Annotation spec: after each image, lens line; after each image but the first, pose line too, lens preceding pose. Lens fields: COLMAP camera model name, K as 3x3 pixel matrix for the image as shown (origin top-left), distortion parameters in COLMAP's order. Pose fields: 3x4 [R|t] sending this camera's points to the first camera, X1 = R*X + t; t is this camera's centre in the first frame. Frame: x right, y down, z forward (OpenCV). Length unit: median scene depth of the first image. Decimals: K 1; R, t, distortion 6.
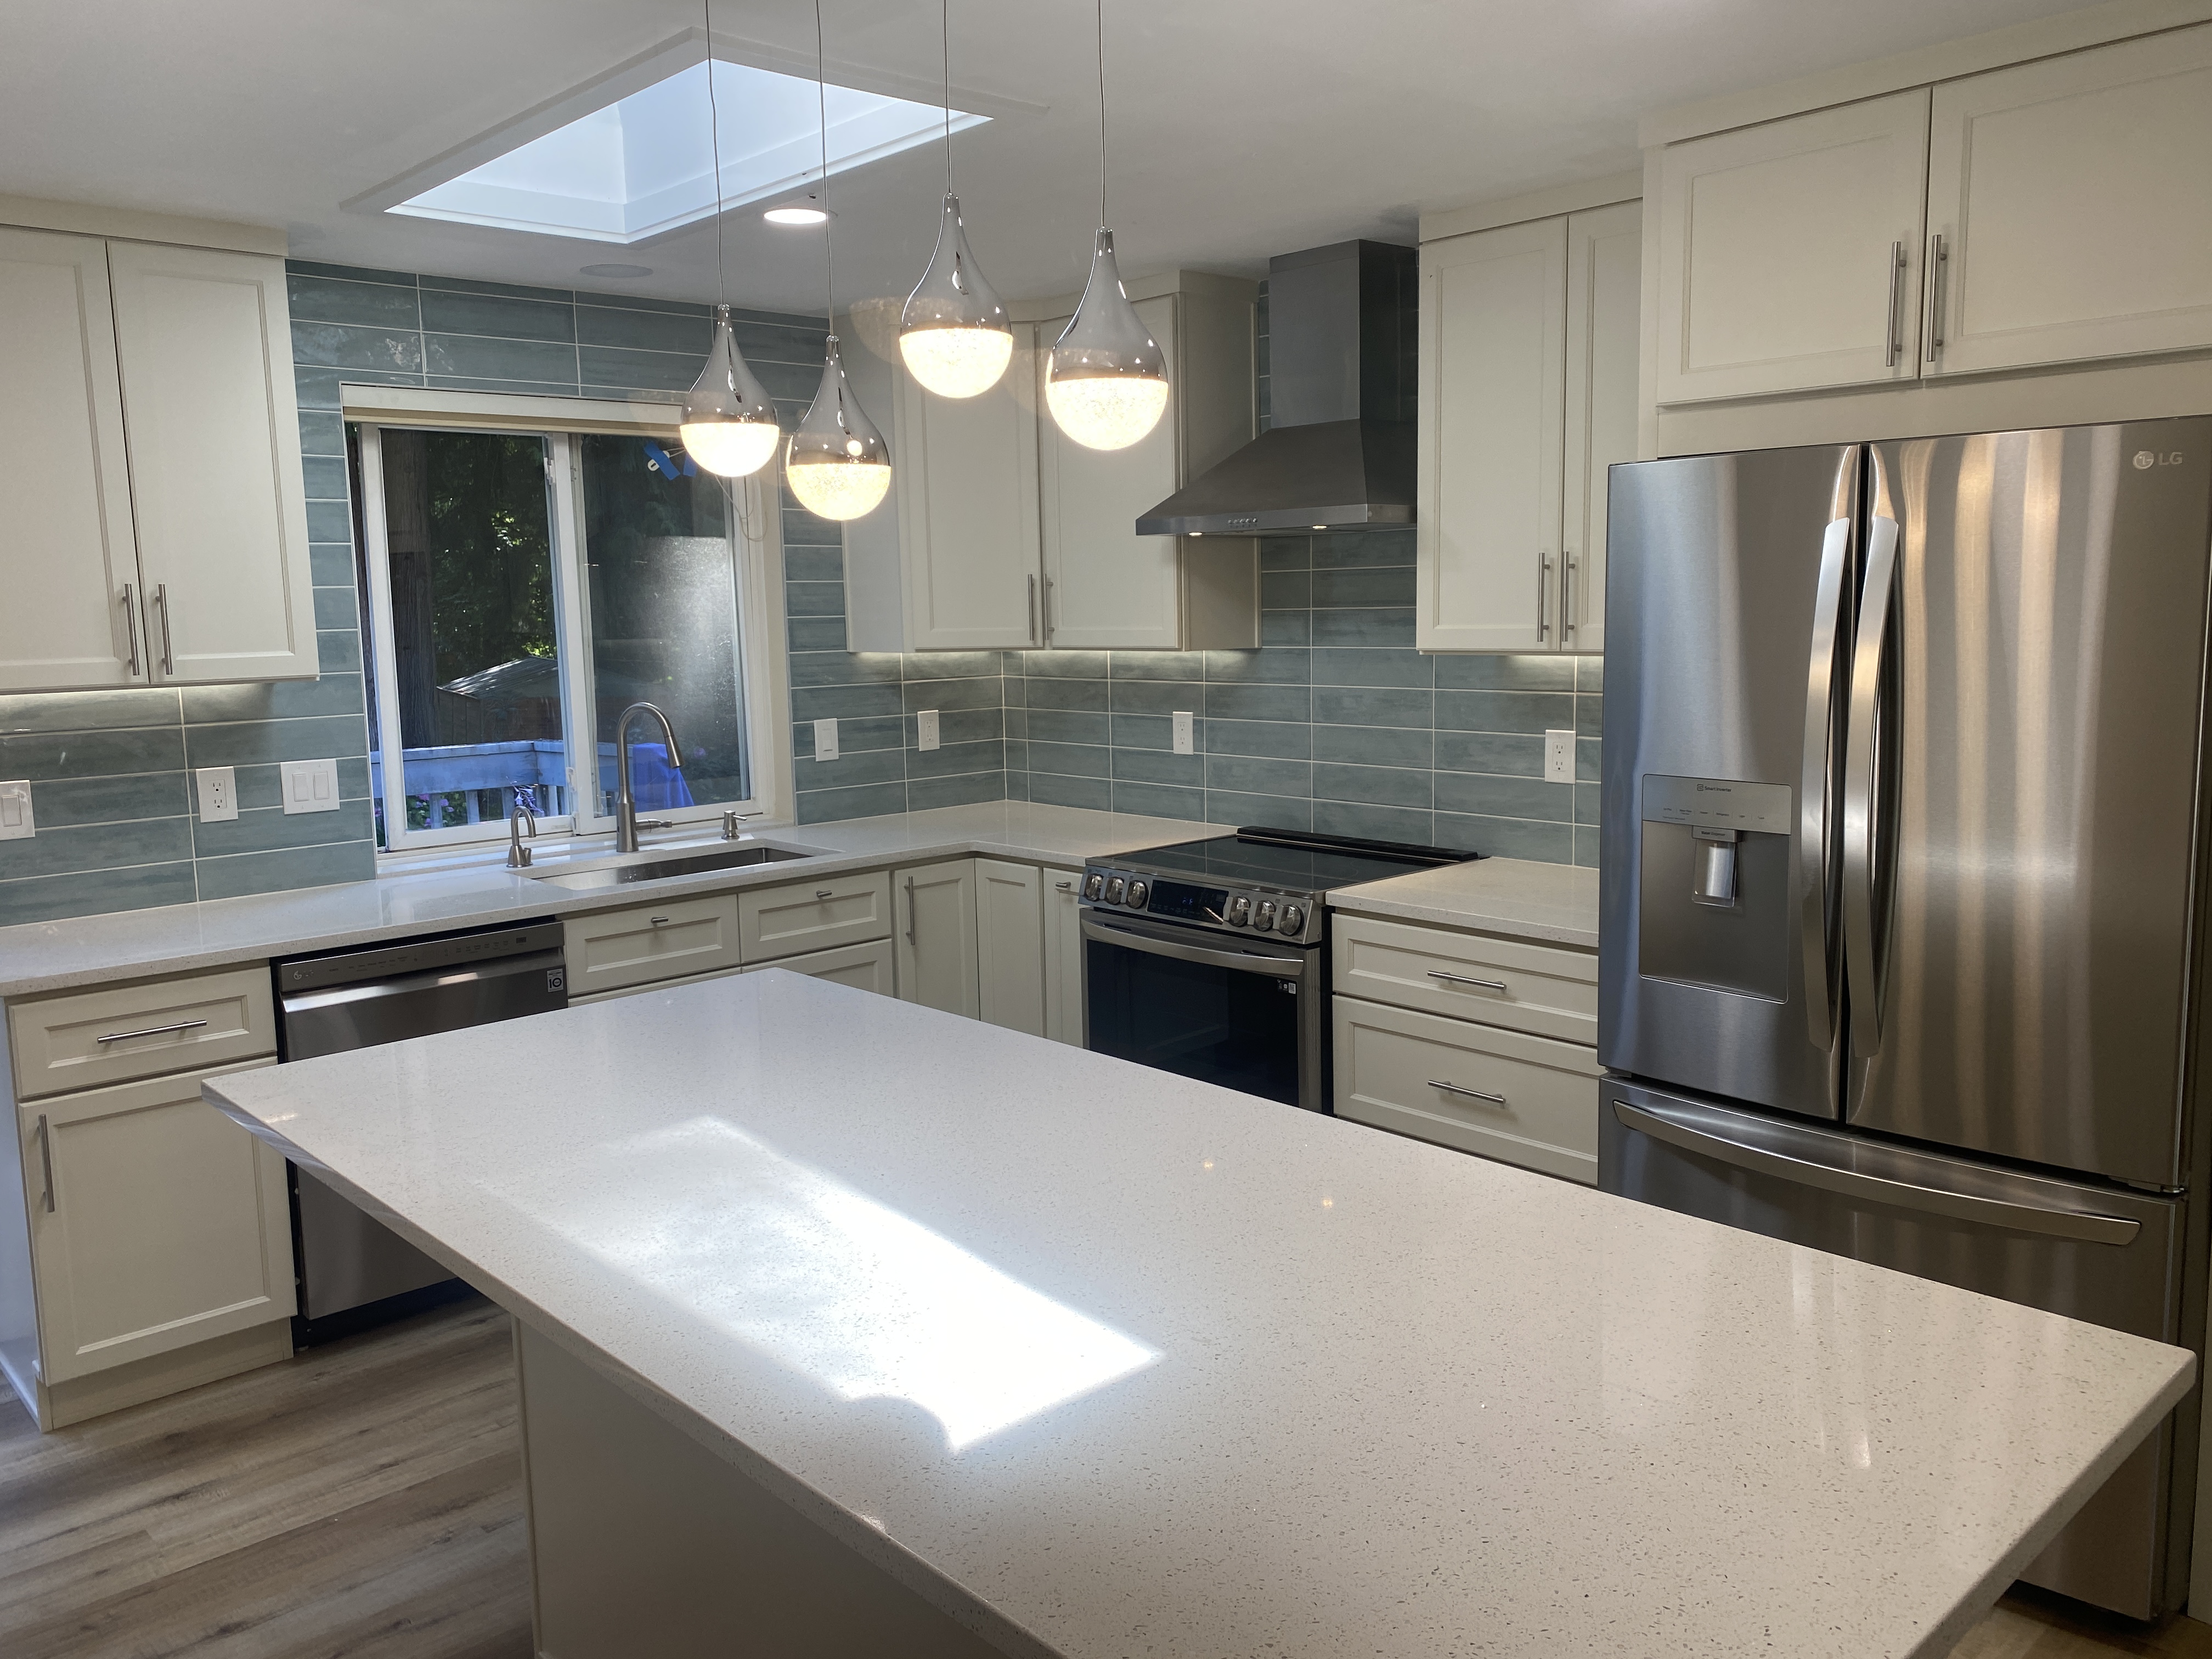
lens RADIAL K [[1702.6, 0, 1129.2], [0, 1702.6, 827.4], [0, 0, 1]] dist [-0.025141, 0.027150]
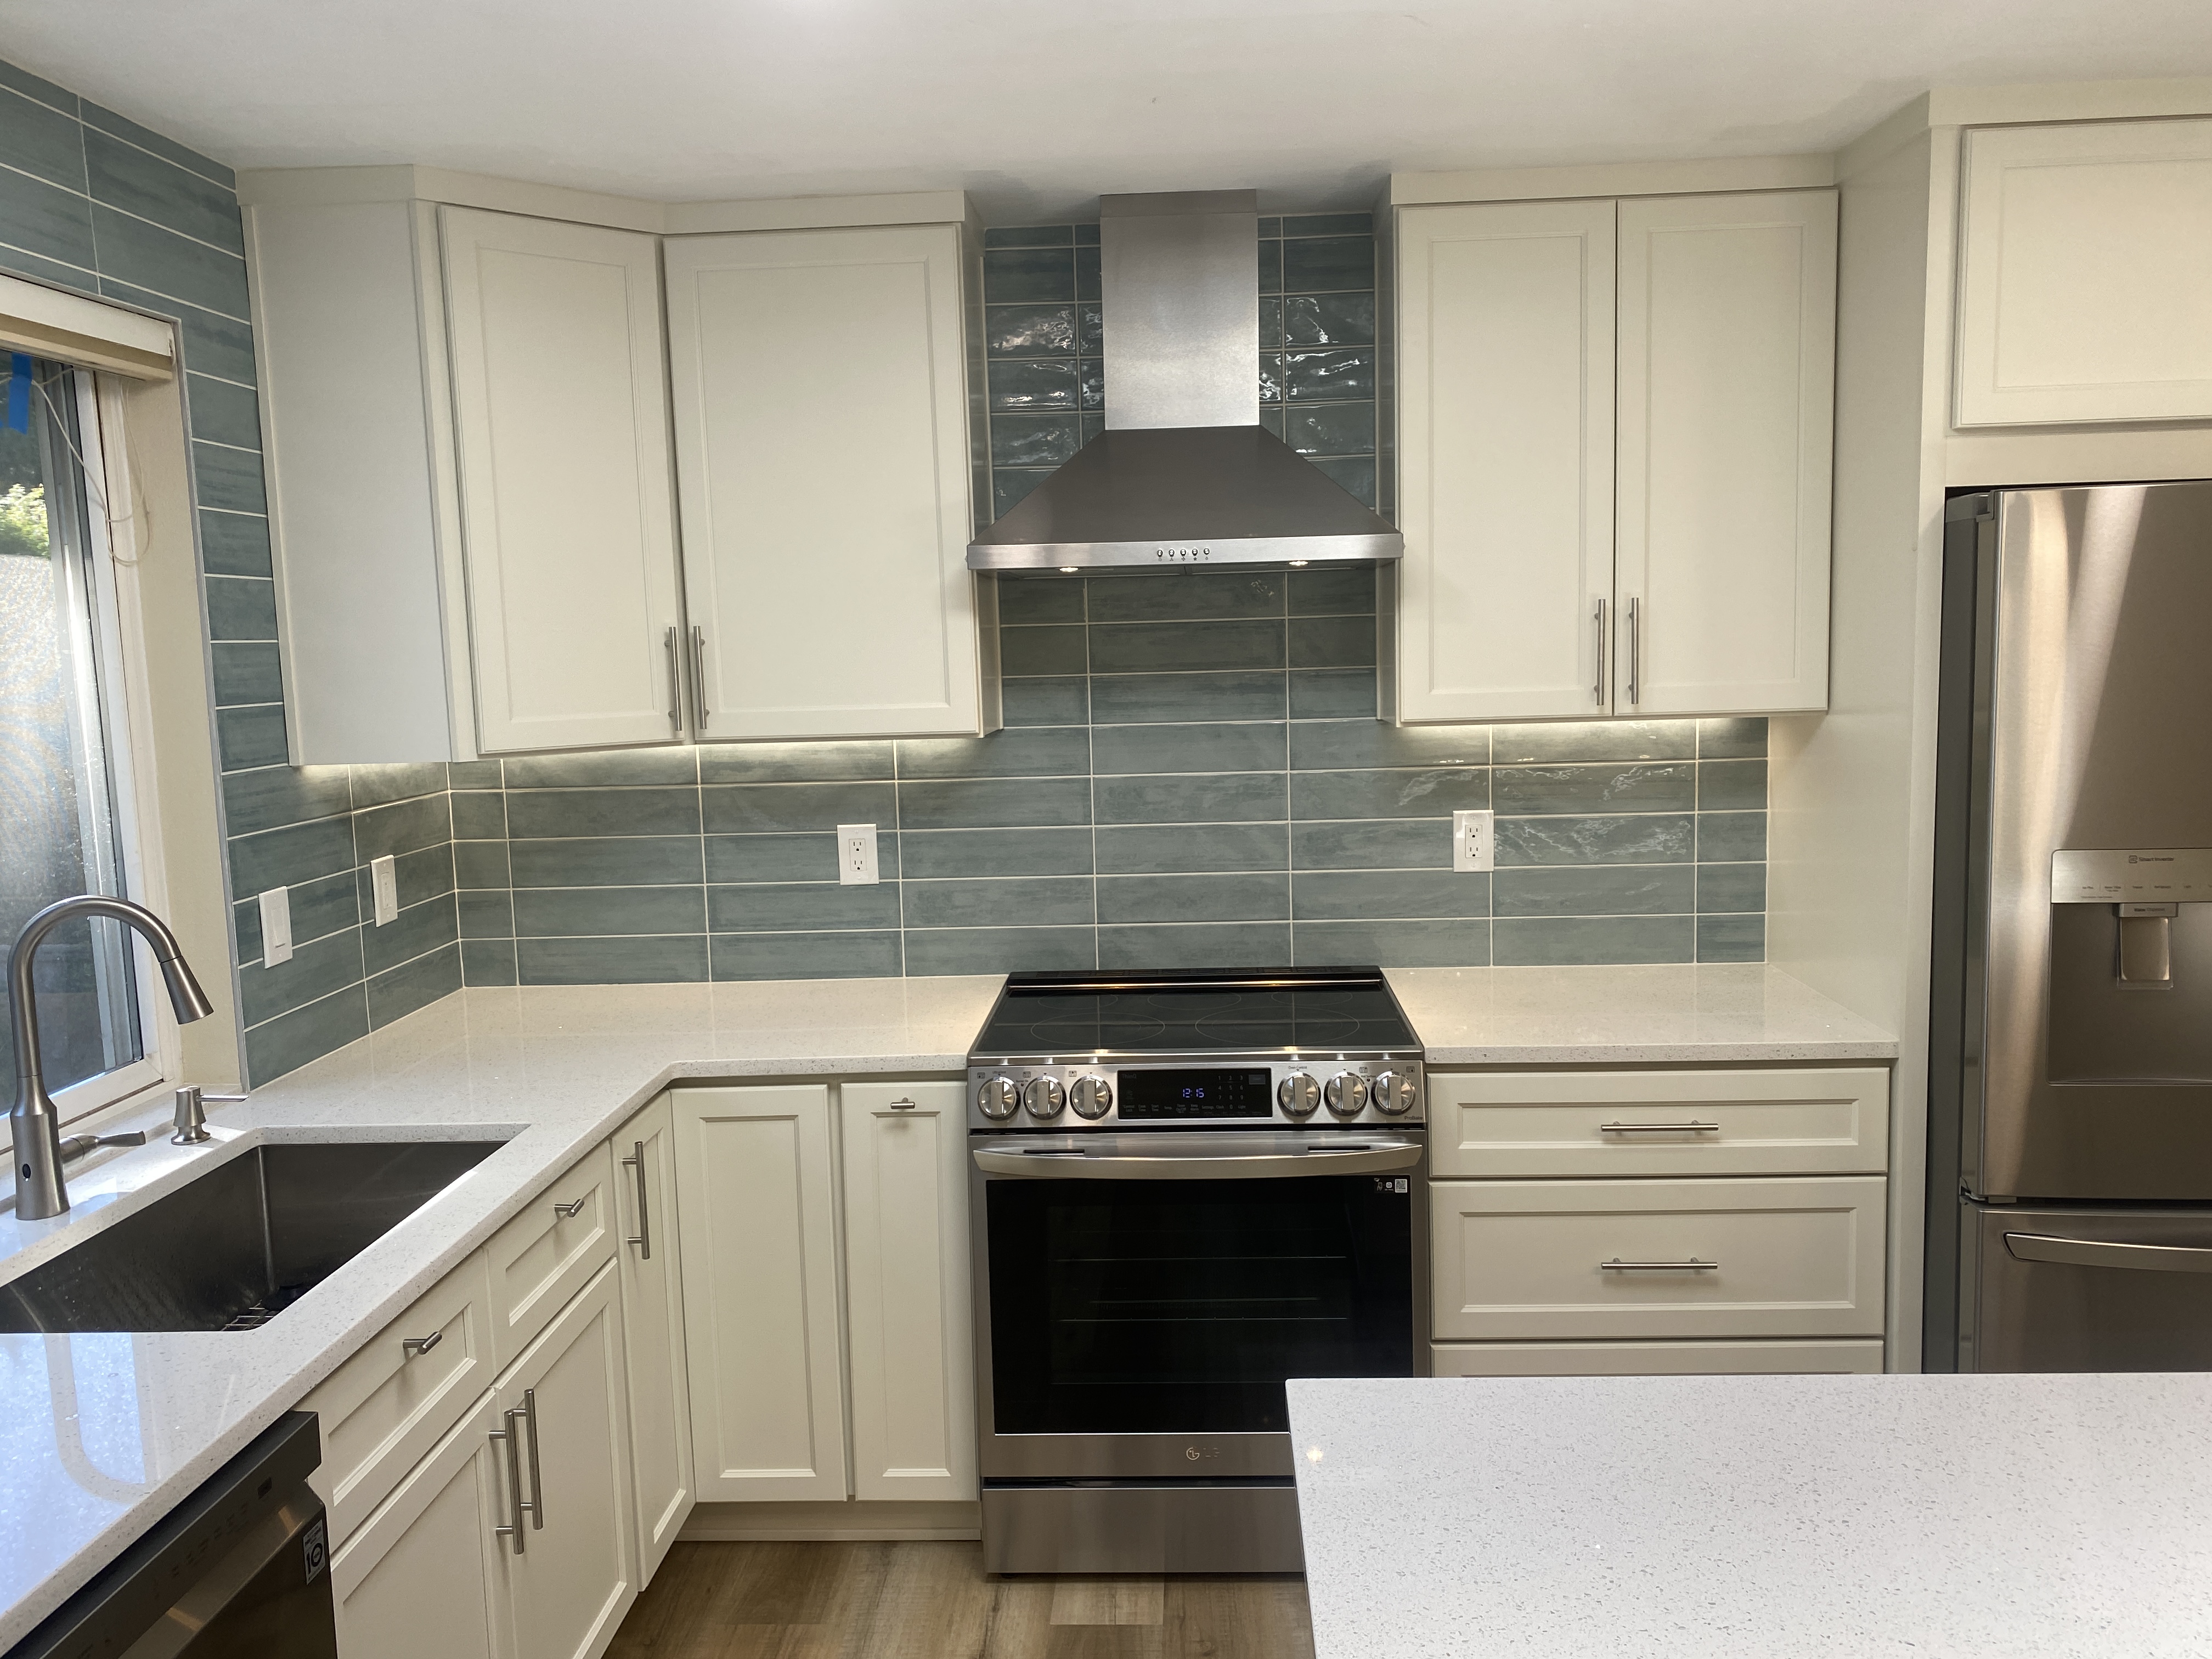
lens RADIAL K [[1702.6, 0, 1120.1], [0, 1702.6, 817.7], [0, 0, 1]] dist [-0.025141, 0.027150]
pose [[0.710974, -0.077668, 0.698916, -0.466065], [0.106996, 0.994258, 0.001647, -0.073865], [-0.695031, 0.073610, 0.715202, 0.521041]]
